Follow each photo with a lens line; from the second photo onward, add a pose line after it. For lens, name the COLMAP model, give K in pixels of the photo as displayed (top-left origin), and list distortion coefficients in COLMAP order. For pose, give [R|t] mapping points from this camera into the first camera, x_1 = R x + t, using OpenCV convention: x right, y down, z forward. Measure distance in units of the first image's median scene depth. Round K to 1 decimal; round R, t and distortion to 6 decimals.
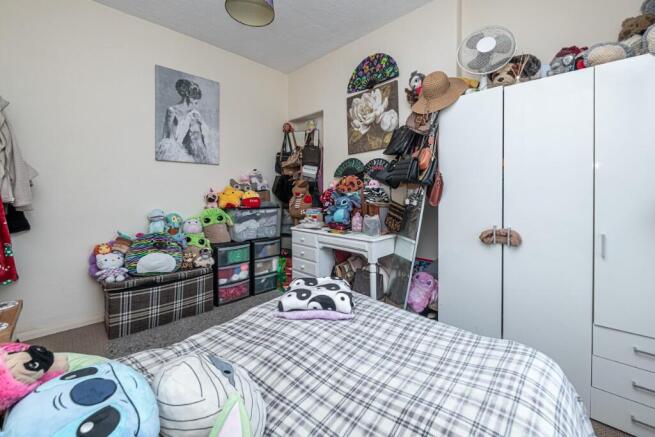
lens RADIAL K [[275.8, 0, 318.4], [0, 275.8, 194.4], [0, 0, 1]] dist [-0.000620, 0.000146]
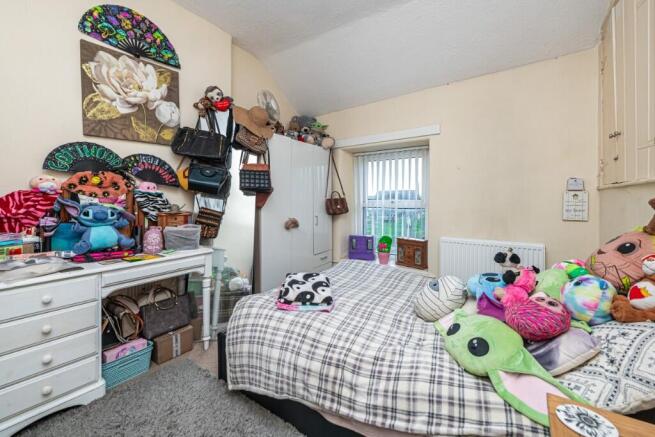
lens RADIAL K [[266.5, 0, 322.9], [0, 266.5, 197.0], [0, 0, 1]] dist [-0.000023, -0.001208]
pose [[-0.177225, 0.001180, 0.984170, -0.602329], [0.007038, 0.999975, 0.000068, -0.007057], [-0.984145, 0.006939, -0.177229, 0.647147]]
